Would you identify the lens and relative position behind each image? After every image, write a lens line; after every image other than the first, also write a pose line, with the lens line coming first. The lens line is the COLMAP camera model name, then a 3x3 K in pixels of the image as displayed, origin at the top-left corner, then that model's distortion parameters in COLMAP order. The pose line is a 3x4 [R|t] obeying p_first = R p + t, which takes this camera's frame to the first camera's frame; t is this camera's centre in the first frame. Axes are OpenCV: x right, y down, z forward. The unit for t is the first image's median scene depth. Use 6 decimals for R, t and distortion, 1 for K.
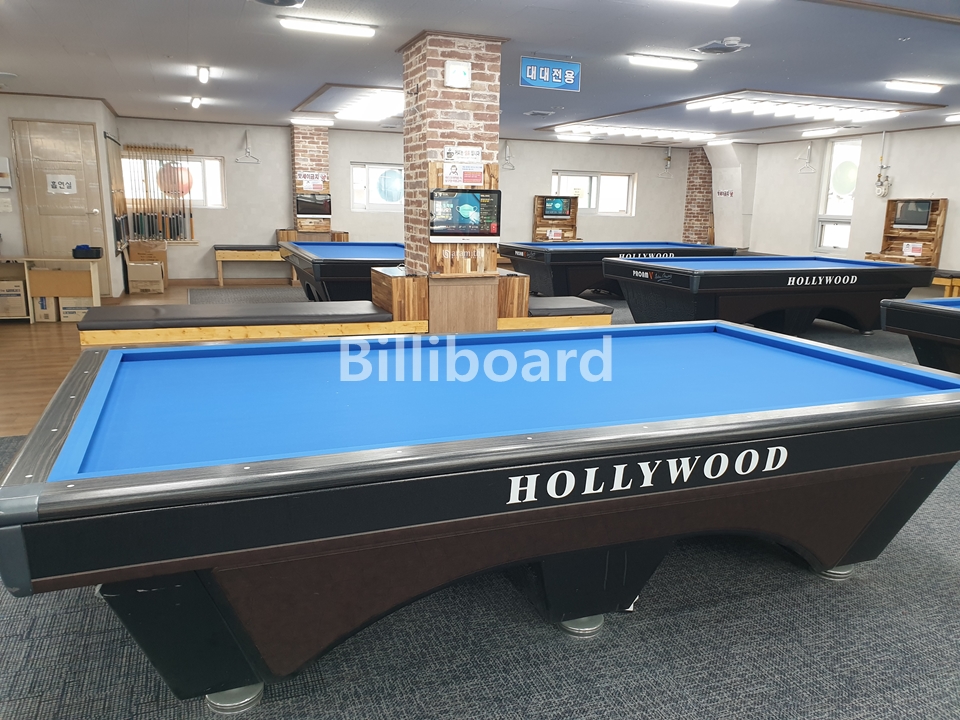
lens RADIAL K [[741.8, 0, 480.0], [0, 741.8, 360.0], [0, 0, 1]] dist [0.000074, -0.003672]
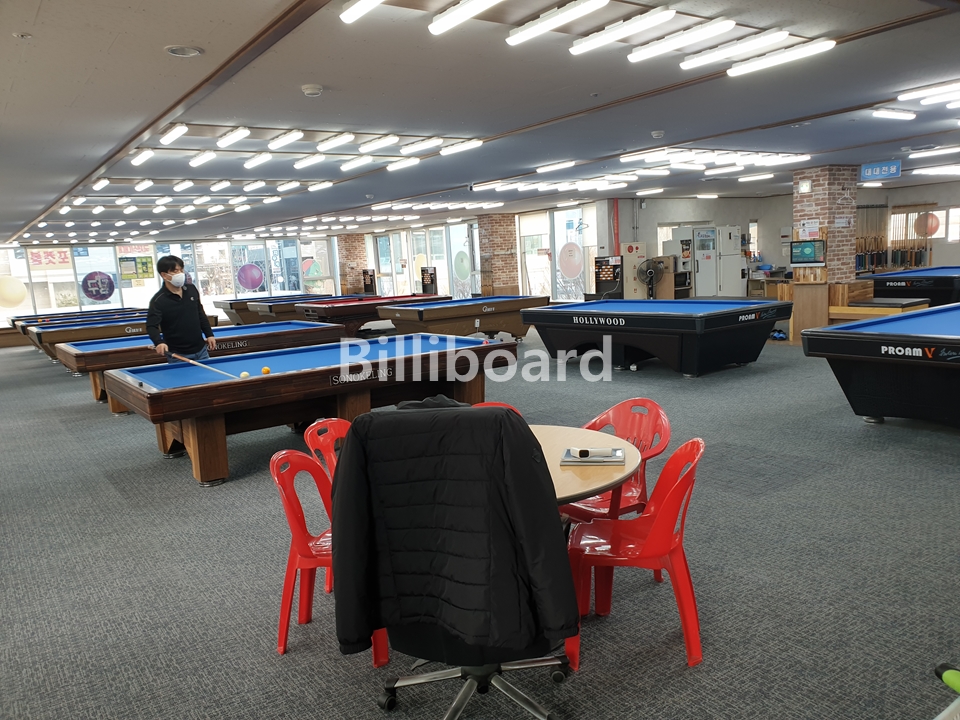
lens RADIAL K [[742.9, 0, 501.9], [0, 742.9, 367.6], [0, 0, 1]] dist [0.053639, -0.009515]
pose [[0.242751, 0.105089, -0.964380, 1.736373], [-0.136345, 0.987943, 0.073336, 0.076591], [0.960459, 0.113685, 0.254153, -0.287527]]
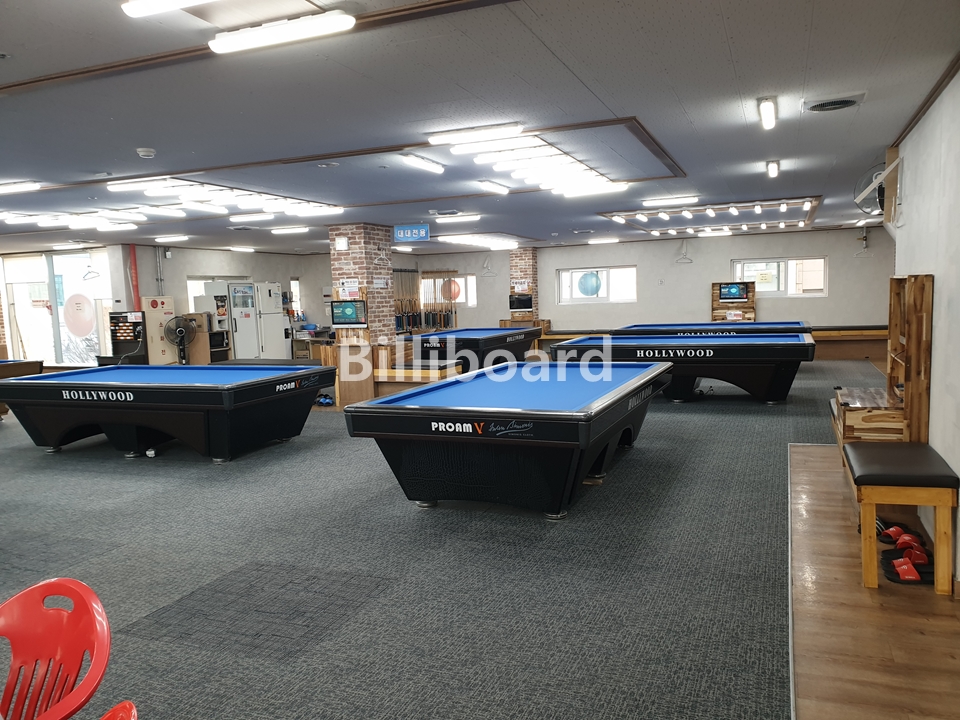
lens RADIAL K [[742.9, 0, 501.9], [0, 742.9, 367.6], [0, 0, 1]] dist [0.053639, -0.009515]
pose [[0.735569, 0.017461, -0.677225, 1.529292], [-0.087256, 0.993783, -0.069151, 0.041993], [0.671807, 0.109957, 0.732519, -0.131250]]
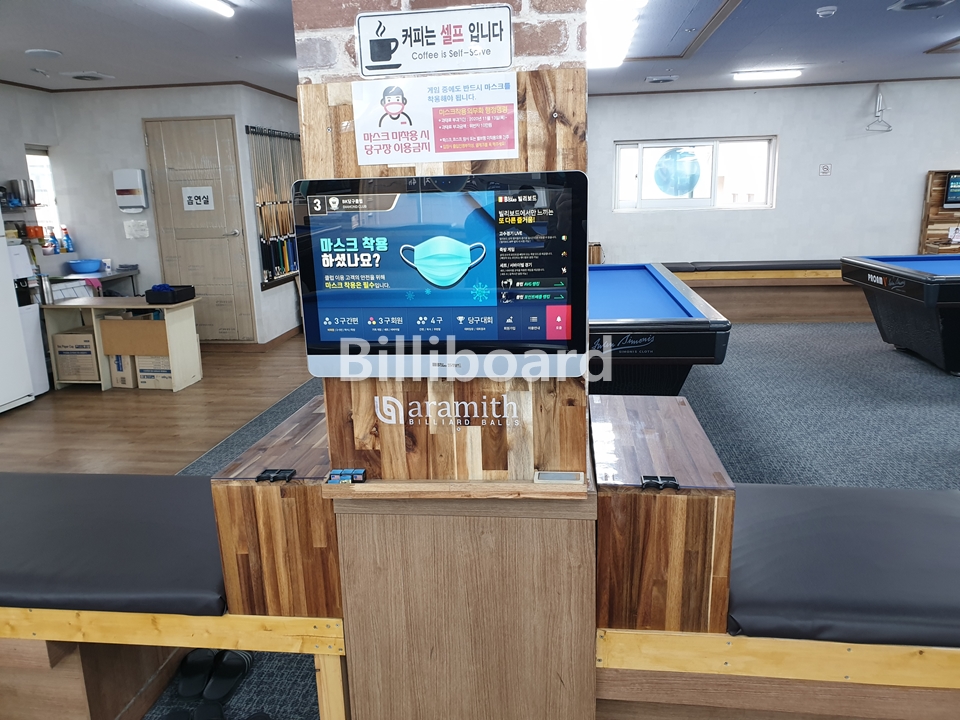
lens RADIAL K [[734.2, 0, 480.0], [0, 734.2, 360.0], [0, 0, 1]] dist [0.002198, 0.000229]
pose [[0.878244, 0.054403, -0.475107, 0.113795], [-0.047593, 0.998519, 0.026360, -0.166657], [0.475838, -0.000539, 0.879533, 0.749199]]
